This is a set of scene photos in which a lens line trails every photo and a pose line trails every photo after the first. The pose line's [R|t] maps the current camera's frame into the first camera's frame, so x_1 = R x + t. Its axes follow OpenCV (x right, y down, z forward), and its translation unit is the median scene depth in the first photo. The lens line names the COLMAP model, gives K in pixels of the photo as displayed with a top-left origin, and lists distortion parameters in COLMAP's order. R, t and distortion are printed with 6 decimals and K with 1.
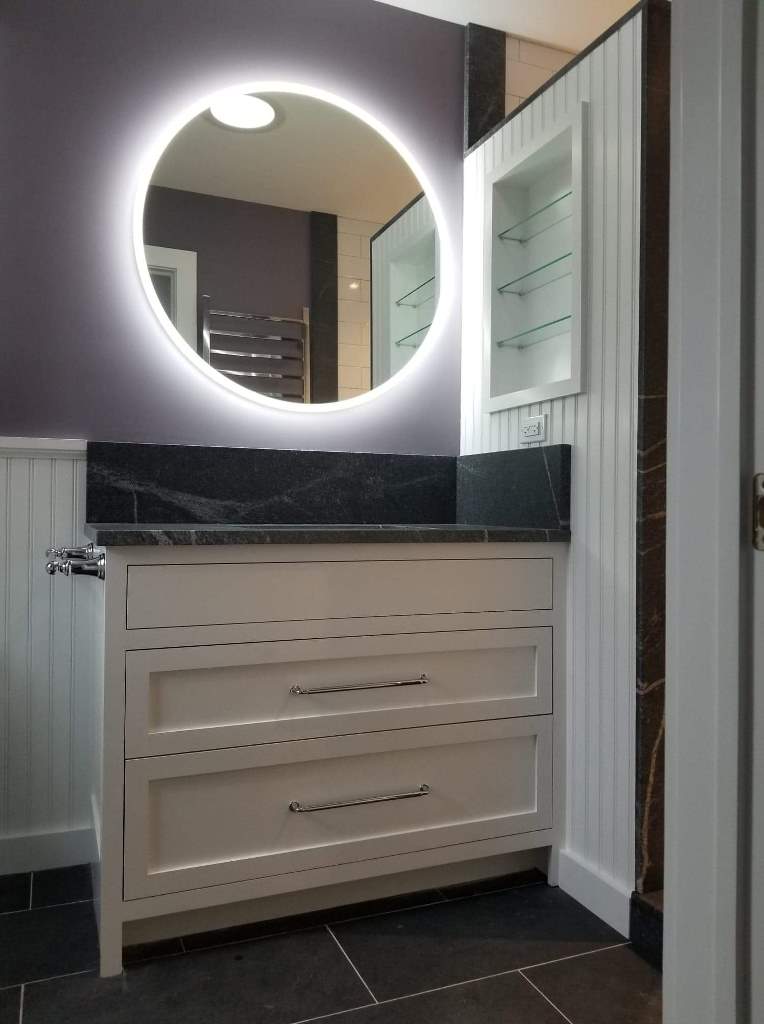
lens RADIAL K [[803.3, 0, 400.4], [0, 803.3, 513.1], [0, 0, 1]] dist [0.088363, -0.153487]
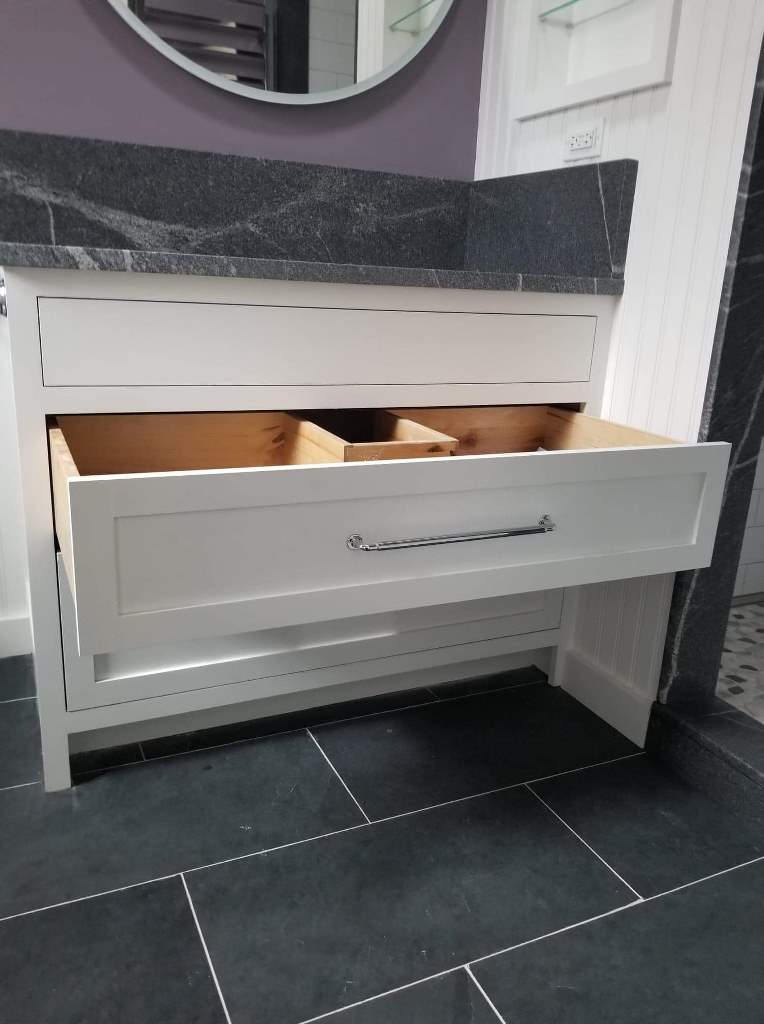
lens RADIAL K [[803.3, 0, 400.4], [0, 803.3, 513.1], [0, 0, 1]] dist [0.088363, -0.153487]
pose [[0.997973, 0.025217, 0.058424, -0.044238], [-0.040278, 0.961121, 0.273174, 0.032525], [-0.049264, -0.274973, 0.960189, 0.199429]]
